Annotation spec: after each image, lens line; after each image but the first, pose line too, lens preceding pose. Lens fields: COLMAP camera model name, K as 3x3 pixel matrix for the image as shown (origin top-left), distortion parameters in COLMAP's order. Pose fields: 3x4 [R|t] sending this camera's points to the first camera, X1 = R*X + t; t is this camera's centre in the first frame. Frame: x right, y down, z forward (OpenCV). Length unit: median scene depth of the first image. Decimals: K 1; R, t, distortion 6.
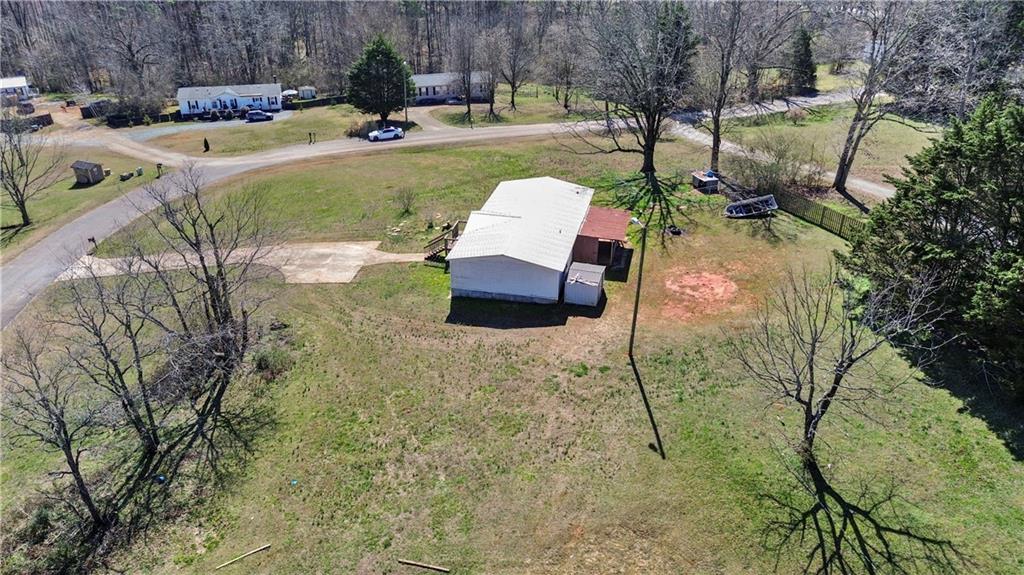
lens RADIAL K [[746.8, 0, 518.1], [0, 746.8, 283.6], [0, 0, 1]] dist [0.056023, -0.005532]
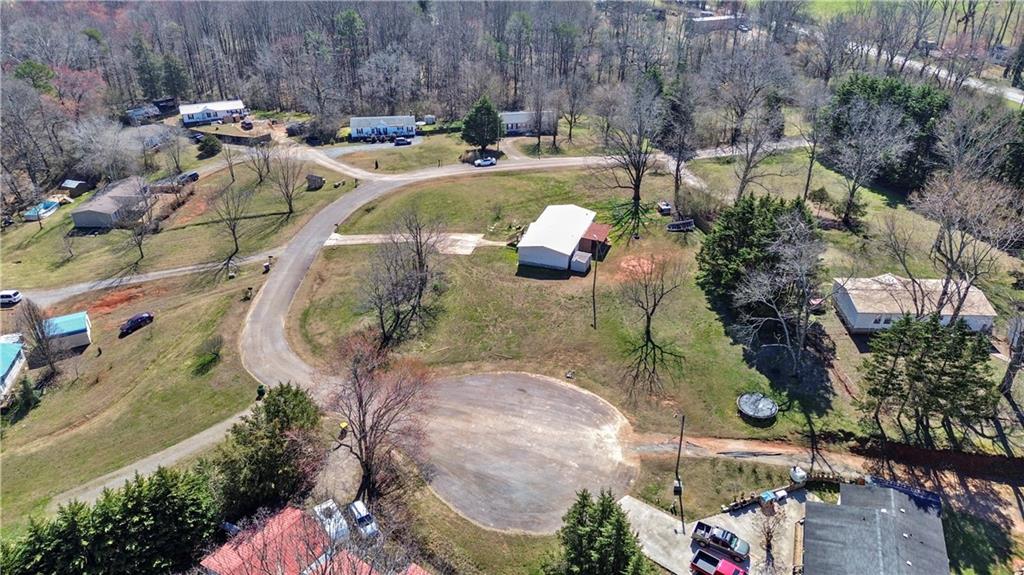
lens RADIAL K [[746.8, 0, 511.9], [0, 746.8, 288.6], [0, 0, 1]] dist [0.056023, -0.005532]
pose [[0.992943, 0.058909, -0.102931, 0.089053], [-0.054691, 0.997563, 0.043336, -0.002955], [0.105233, -0.037400, 0.993744, -0.865367]]
